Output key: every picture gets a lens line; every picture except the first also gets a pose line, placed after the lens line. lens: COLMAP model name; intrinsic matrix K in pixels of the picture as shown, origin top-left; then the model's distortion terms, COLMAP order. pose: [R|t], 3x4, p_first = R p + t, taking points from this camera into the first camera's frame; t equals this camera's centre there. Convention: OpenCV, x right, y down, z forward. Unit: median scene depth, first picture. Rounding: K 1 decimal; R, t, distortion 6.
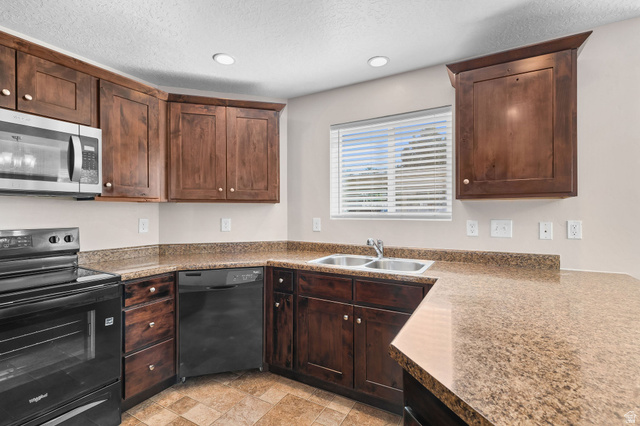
lens RADIAL K [[296.9, 0, 317.4], [0, 296.9, 211.8], [0, 0, 1]] dist [0.000951, -0.000535]
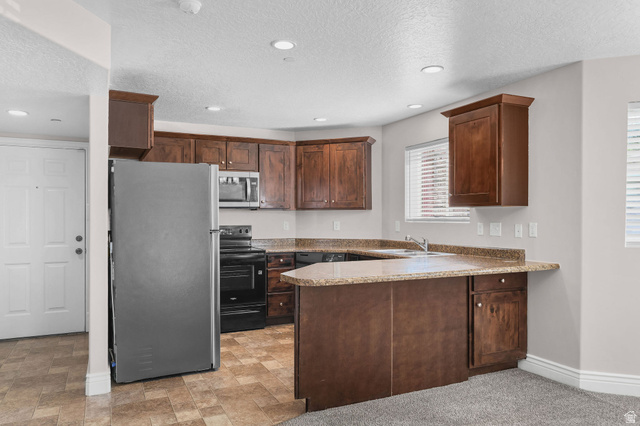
lens RADIAL K [[457.3, 0, 315.2], [0, 457.3, 218.5], [0, 0, 1]] dist [0.002559, -0.002919]
pose [[0.819723, 0.000298, -0.572760, 0.987219], [0.003537, 0.999978, 0.005582, -0.002854], [0.572749, -0.006602, 0.819704, -0.943699]]
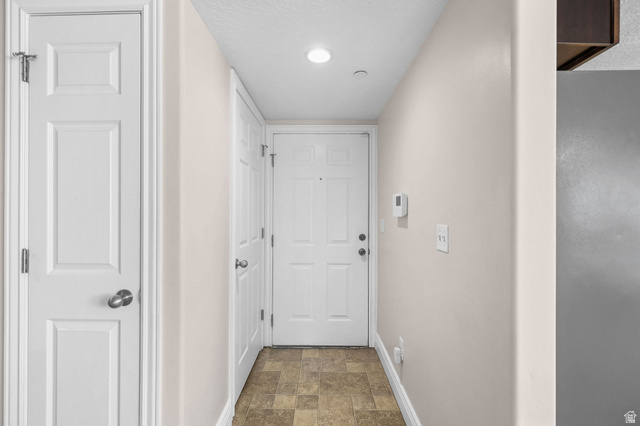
lens RADIAL K [[296.9, 0, 314.9], [0, 296.9, 208.1], [0, 0, 1]] dist [0.000951, -0.000535]
pose [[0.485106, -0.021714, -0.874185, -0.215117], [0.002229, 0.999719, -0.023596, 0.009007], [0.874452, 0.009498, 0.485019, -0.562391]]
